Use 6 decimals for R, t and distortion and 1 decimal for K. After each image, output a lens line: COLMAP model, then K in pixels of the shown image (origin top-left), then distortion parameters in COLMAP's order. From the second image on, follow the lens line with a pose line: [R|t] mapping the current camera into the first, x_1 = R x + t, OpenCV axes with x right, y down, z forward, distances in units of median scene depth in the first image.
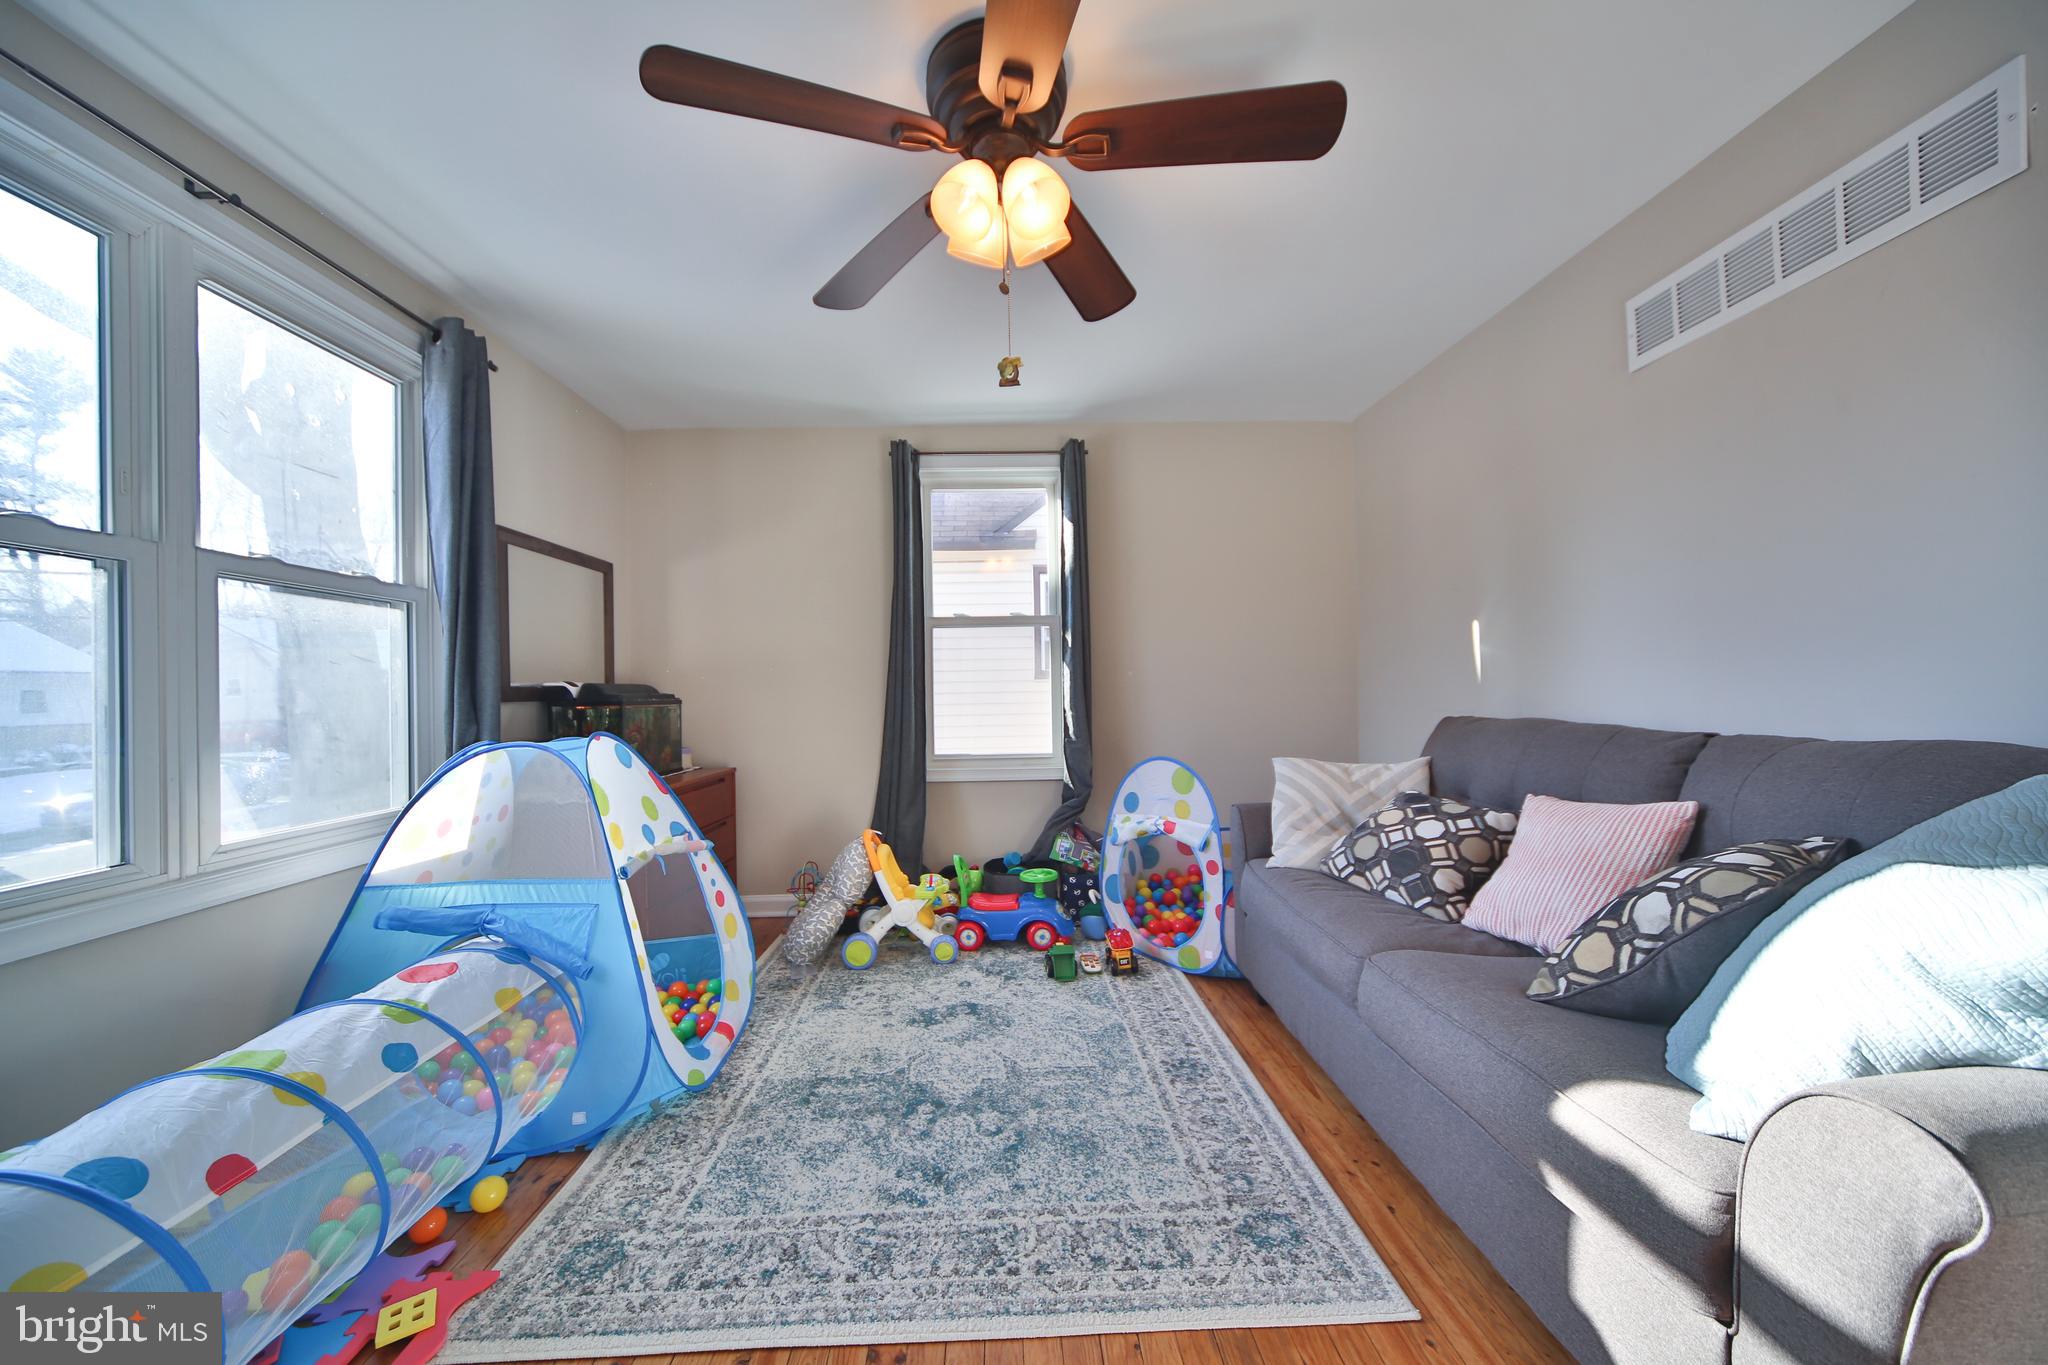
lens RADIAL K [[751.1, 0, 1021.4], [0, 751.1, 686.9], [0, 0, 1]] dist [-0.017718, 0.002247]
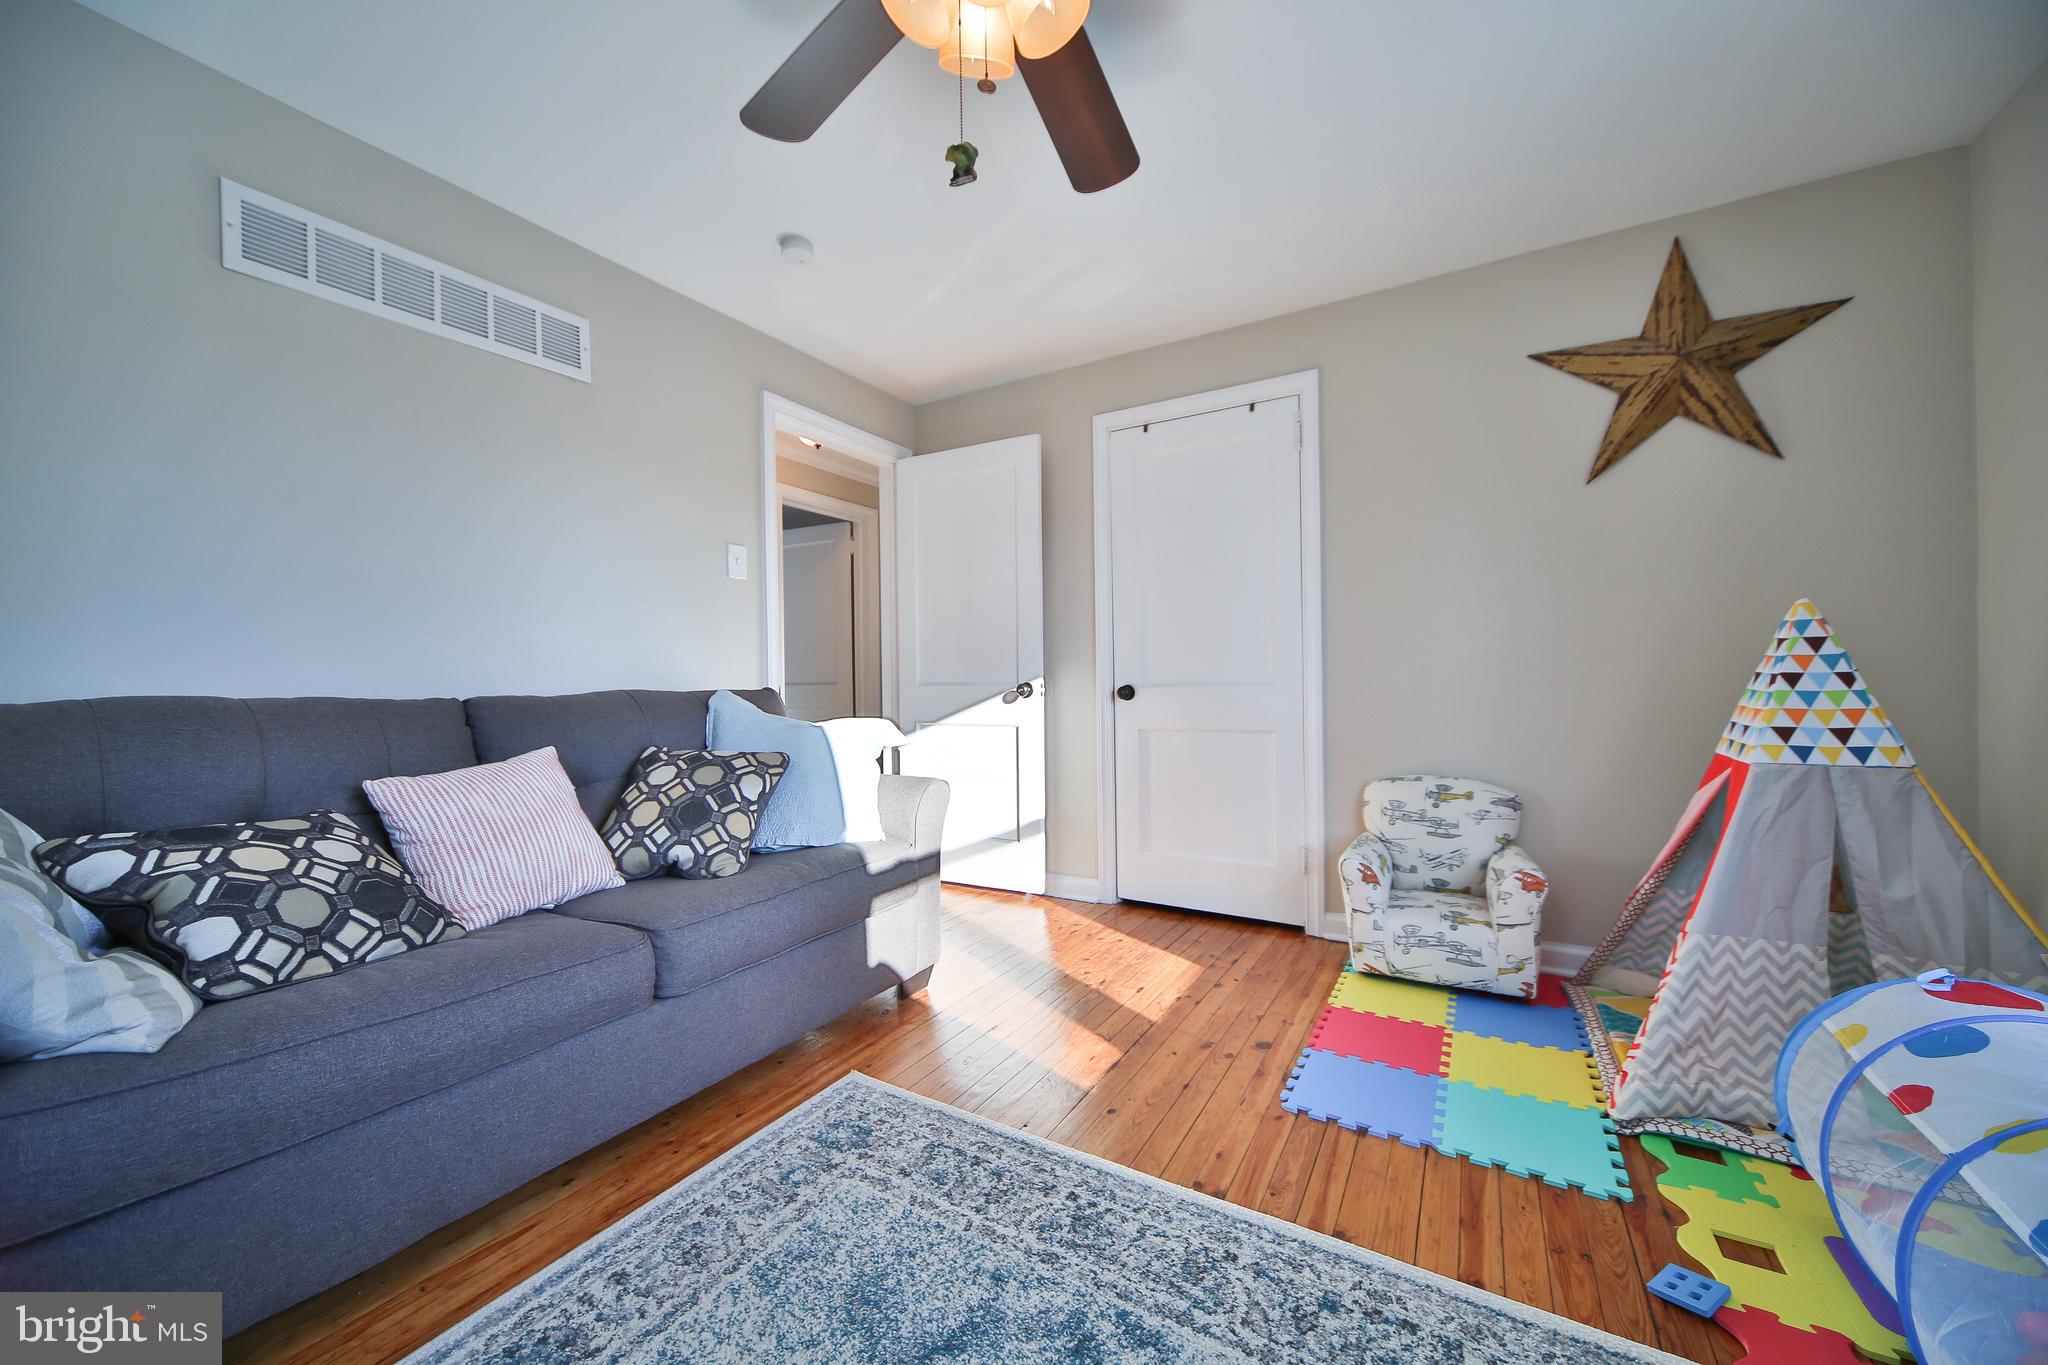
lens RADIAL K [[751.1, 0, 1021.4], [0, 751.1, 686.9], [0, 0, 1]] dist [-0.017718, 0.002247]
pose [[-0.837893, 0.023705, 0.545319, -0.482127], [0.023850, 0.999692, -0.006809, 0.087676], [-0.545313, 0.007301, -0.838201, 1.738254]]
